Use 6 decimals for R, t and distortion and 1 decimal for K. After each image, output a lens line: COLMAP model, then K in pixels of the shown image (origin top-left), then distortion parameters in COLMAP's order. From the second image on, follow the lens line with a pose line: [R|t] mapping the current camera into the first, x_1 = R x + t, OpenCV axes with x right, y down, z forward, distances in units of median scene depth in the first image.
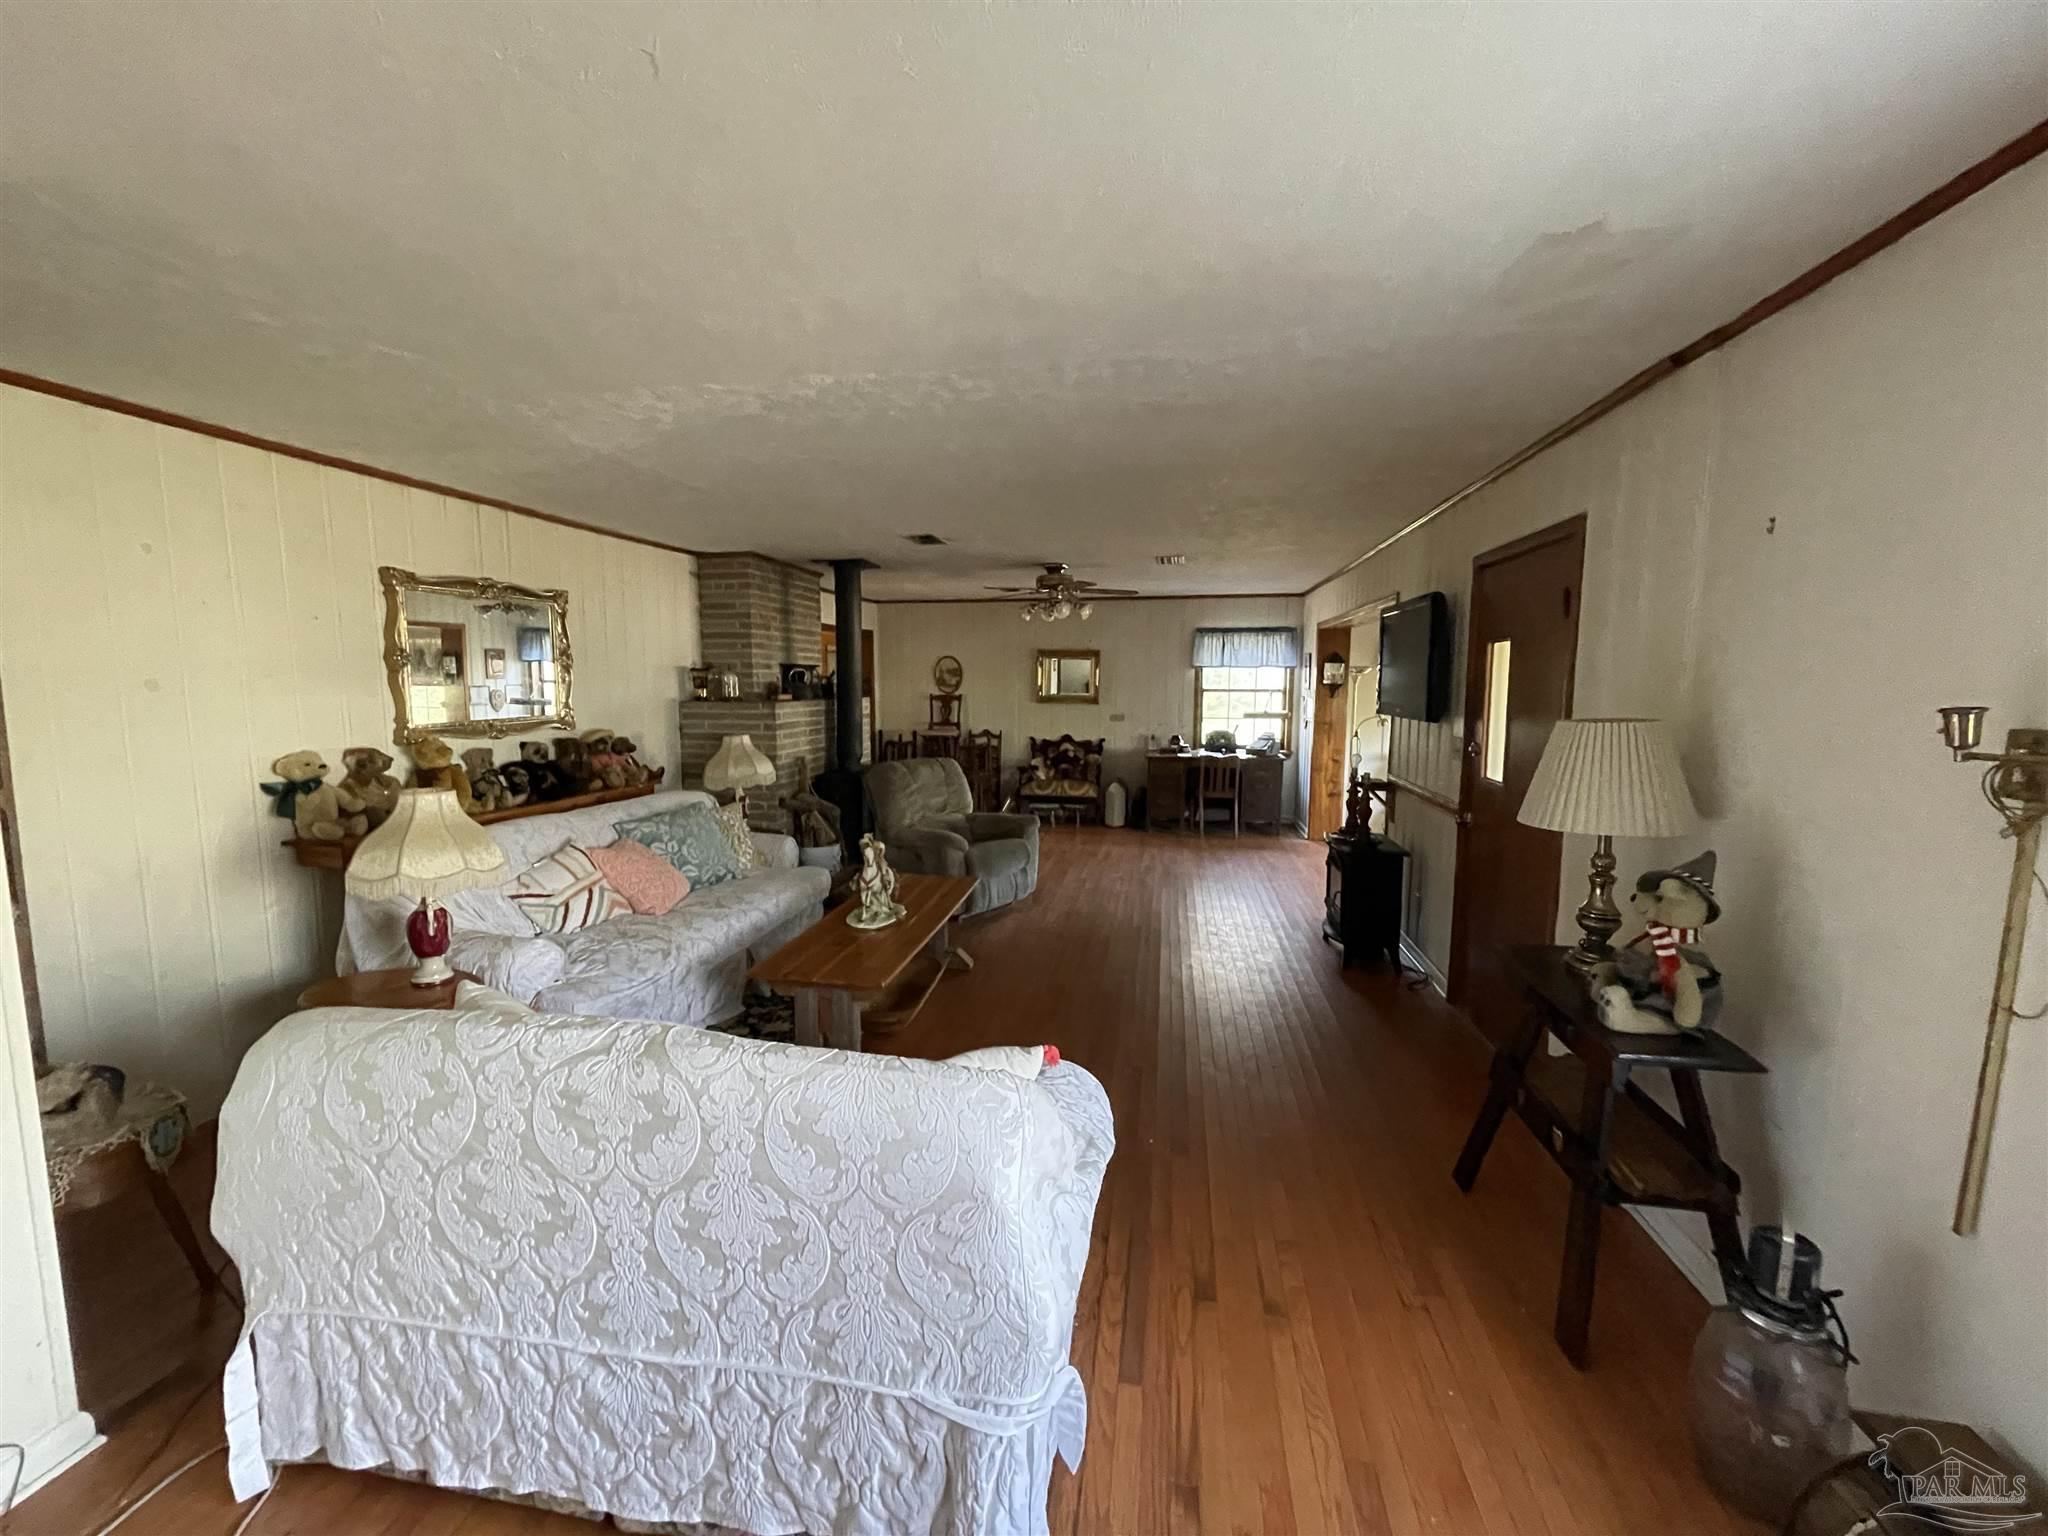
lens RADIAL K [[832.7, 0, 1017.6], [0, 832.7, 771.1], [0, 0, 1]] dist [-0.000268, -0.000233]
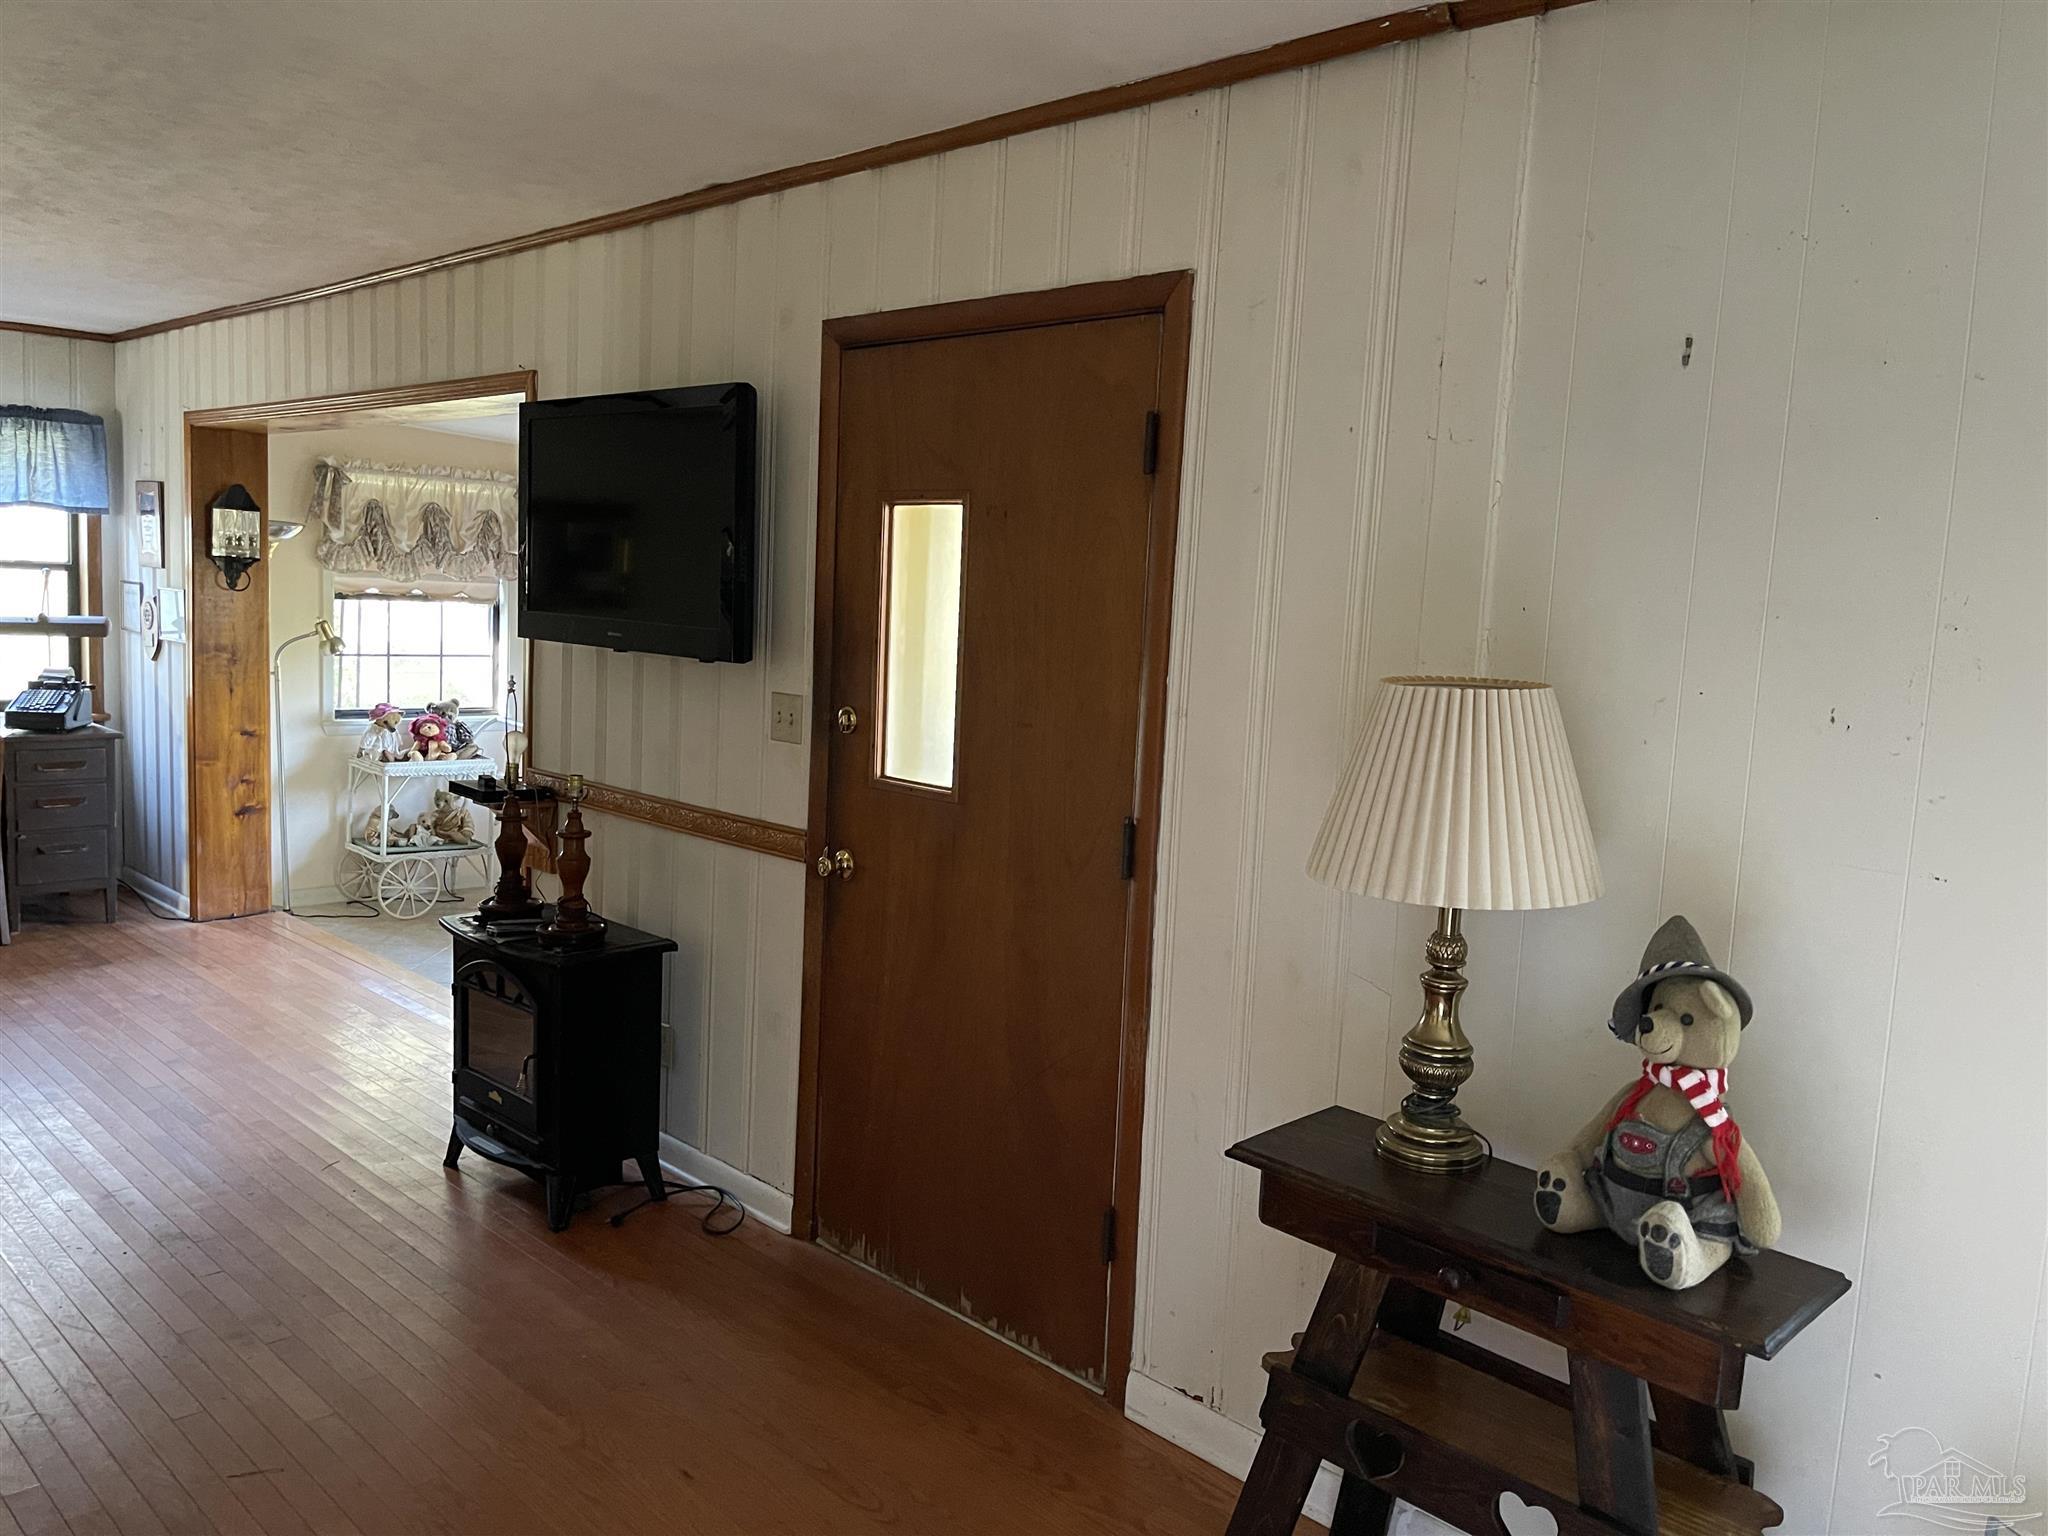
lens RADIAL K [[1566.0, 0, 1023.7], [0, 1566.0, 811.7], [0, 0, 1]] dist [0.007353, 0.001310]
pose [[0.560840, -0.090165, 0.823000, -0.077555], [0.042069, 0.995872, 0.080436, -0.021221], [-0.826855, -0.010489, 0.562317, 0.199854]]
